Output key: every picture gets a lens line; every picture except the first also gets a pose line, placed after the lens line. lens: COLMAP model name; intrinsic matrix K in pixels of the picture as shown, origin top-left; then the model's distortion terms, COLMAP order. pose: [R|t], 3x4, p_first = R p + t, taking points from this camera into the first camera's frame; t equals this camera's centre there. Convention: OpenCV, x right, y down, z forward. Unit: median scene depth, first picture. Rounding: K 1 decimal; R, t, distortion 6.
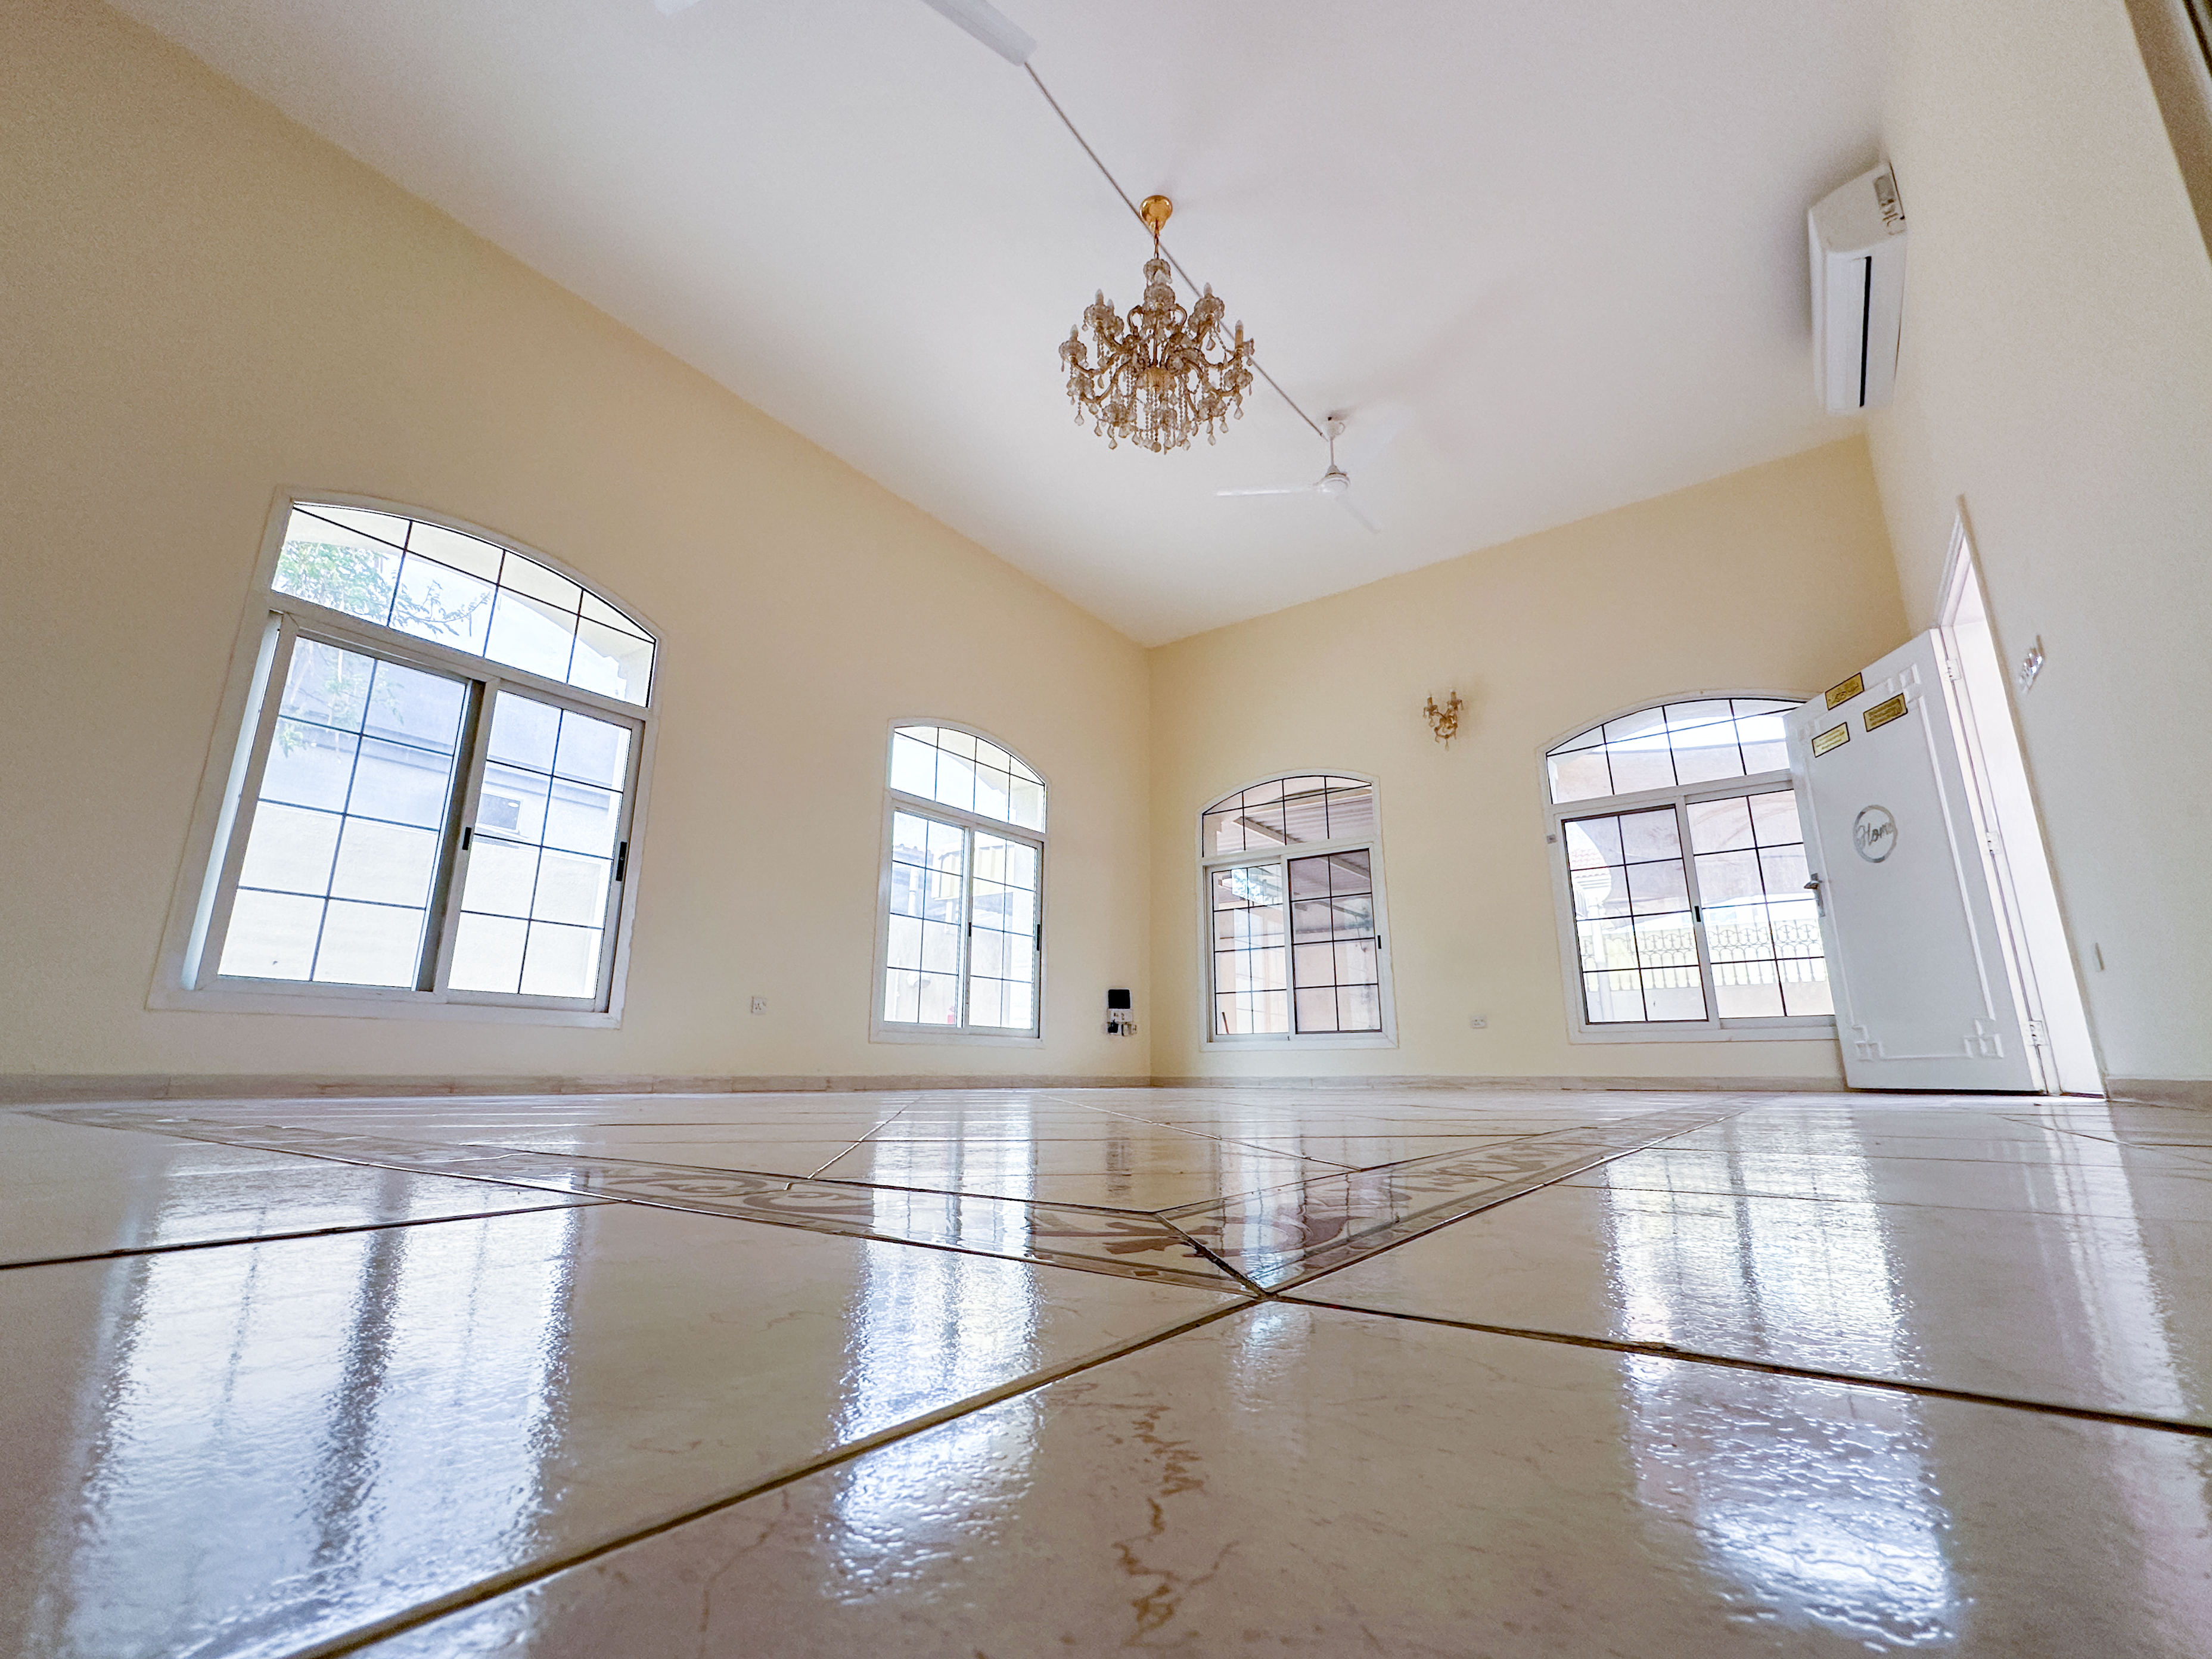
lens RADIAL K [[960.1, 0, 1106.0], [0, 960.1, 829.5], [0, 0, 1]] dist [-0.002189, -0.000061]
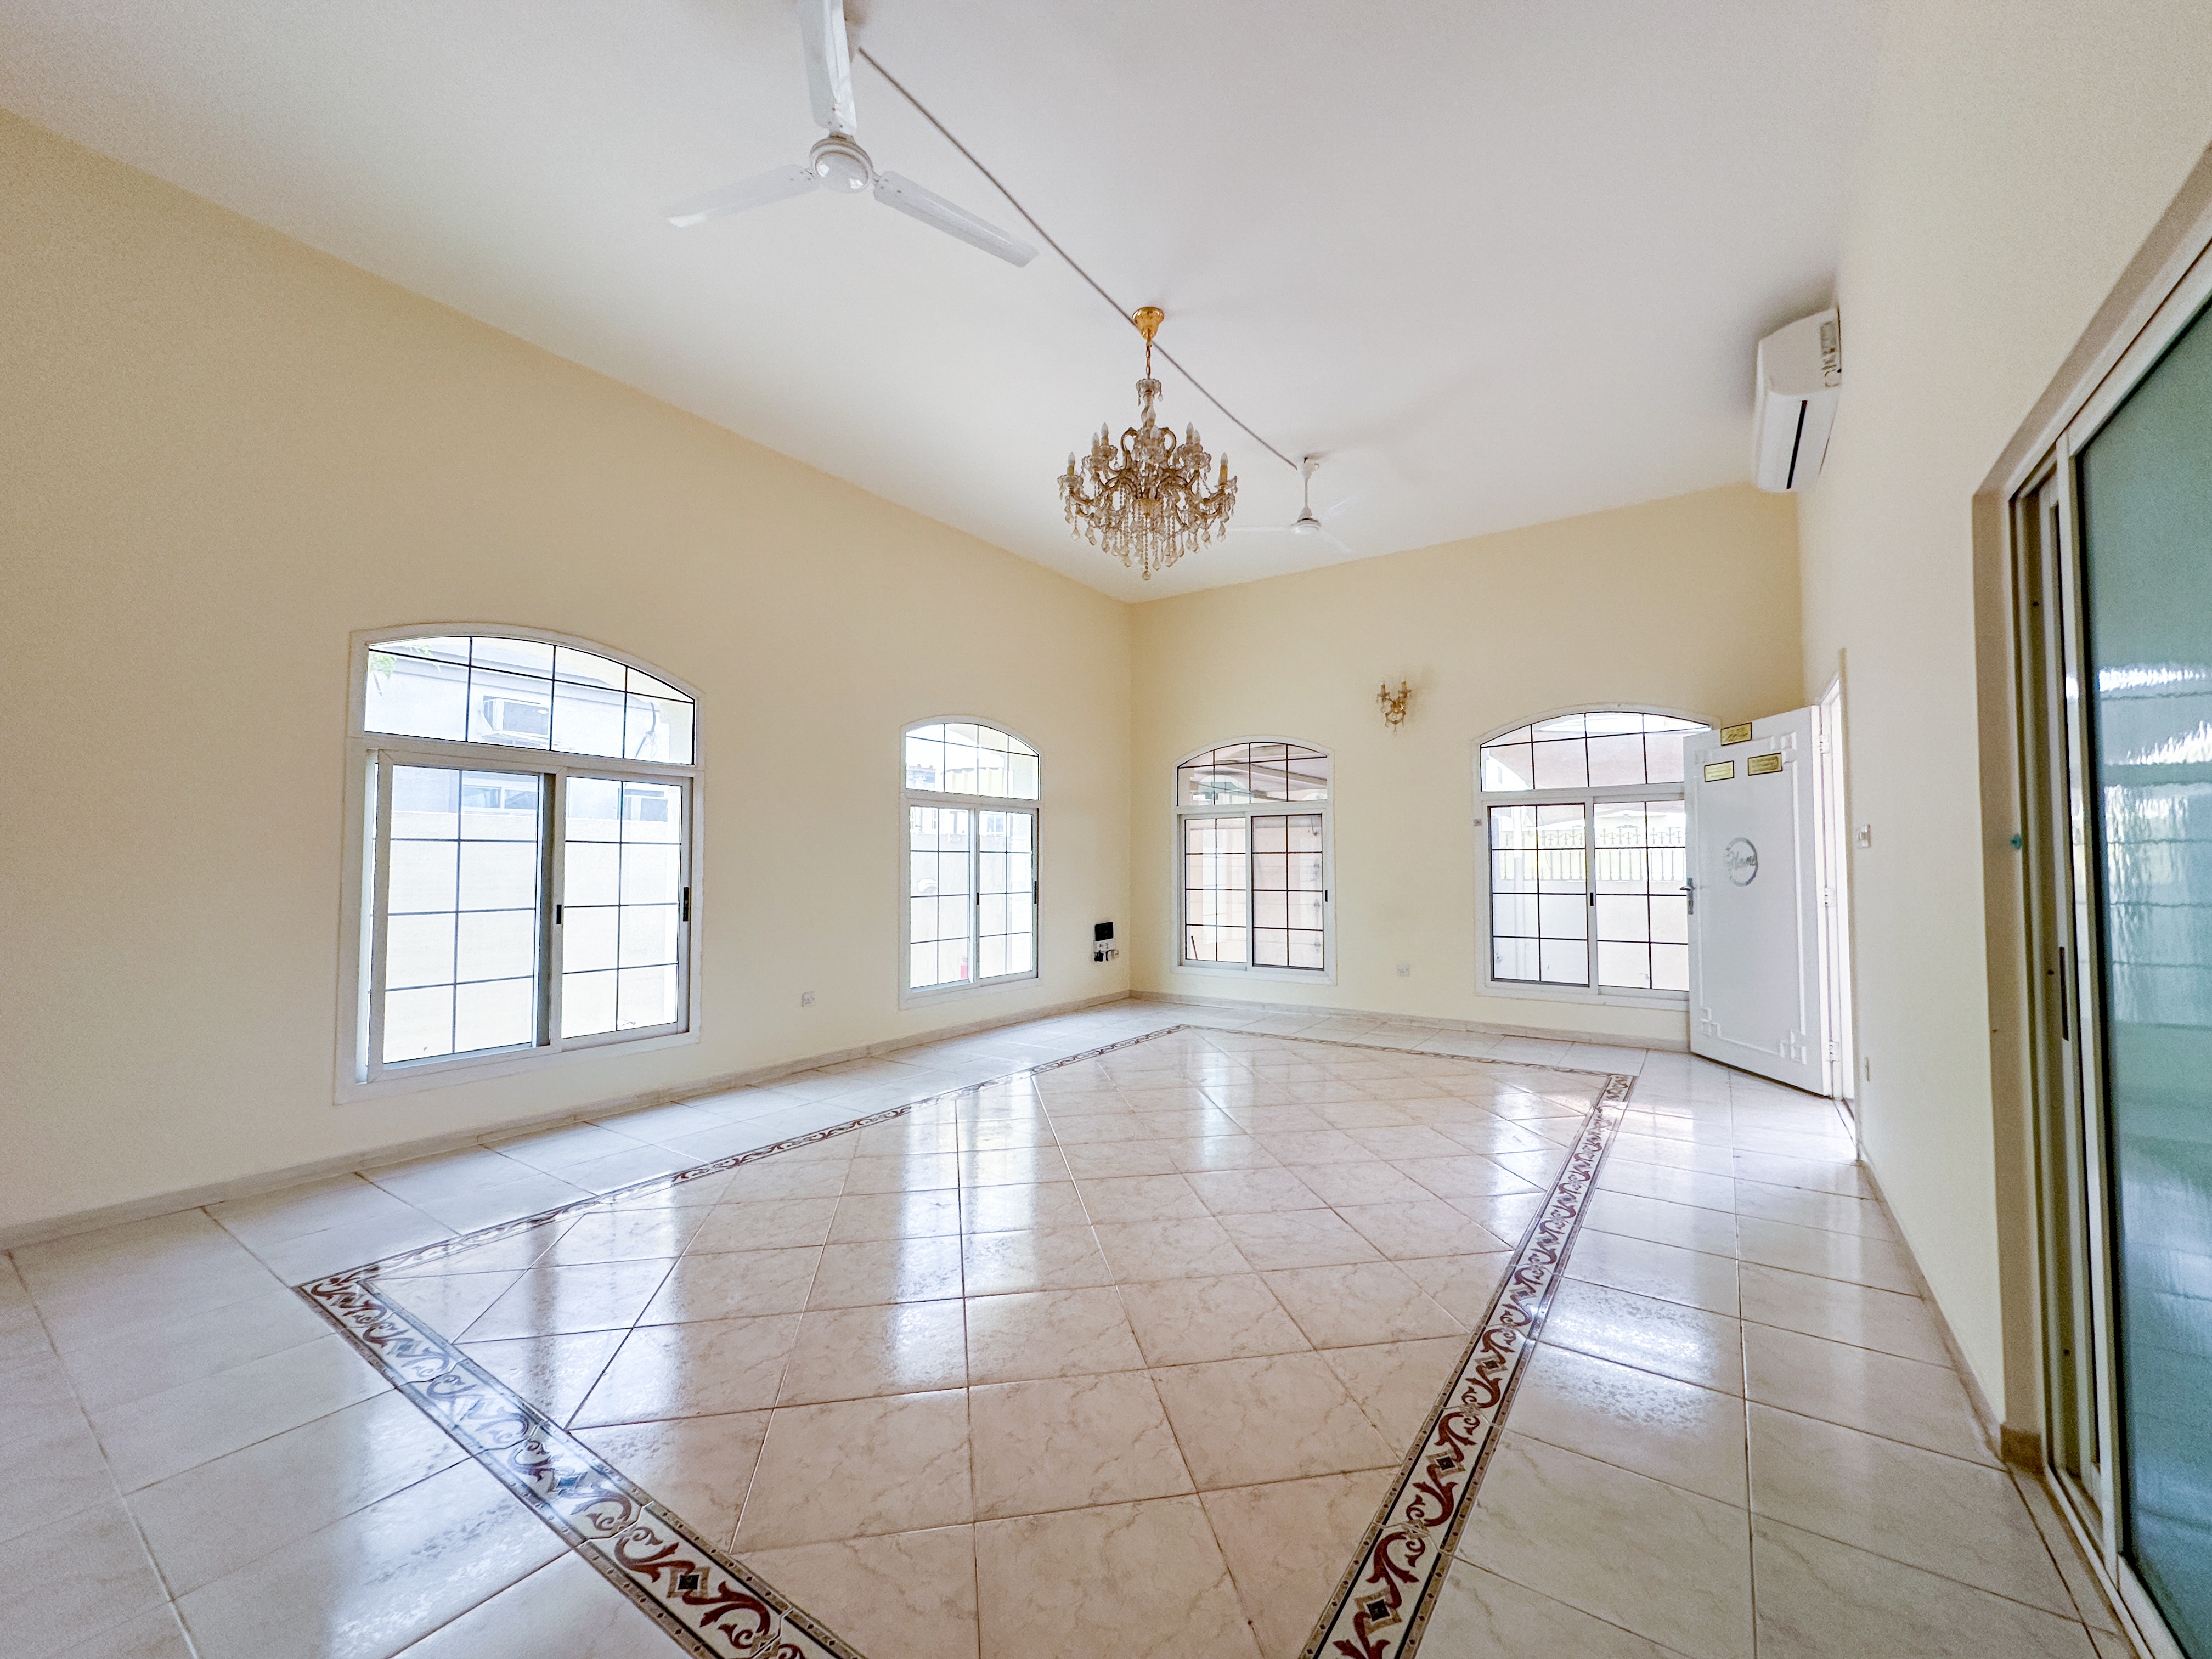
lens RADIAL K [[884.3, 0, 1106.0], [0, 884.3, 829.5], [0, 0, 1]] dist [-0.001513, 0.000352]
pose [[0.999682, -0.001851, 0.025136, -0.015259], [-0.003466, 0.977731, 0.209832, -0.242387], [-0.024965, -0.209853, 0.977414, -0.043969]]
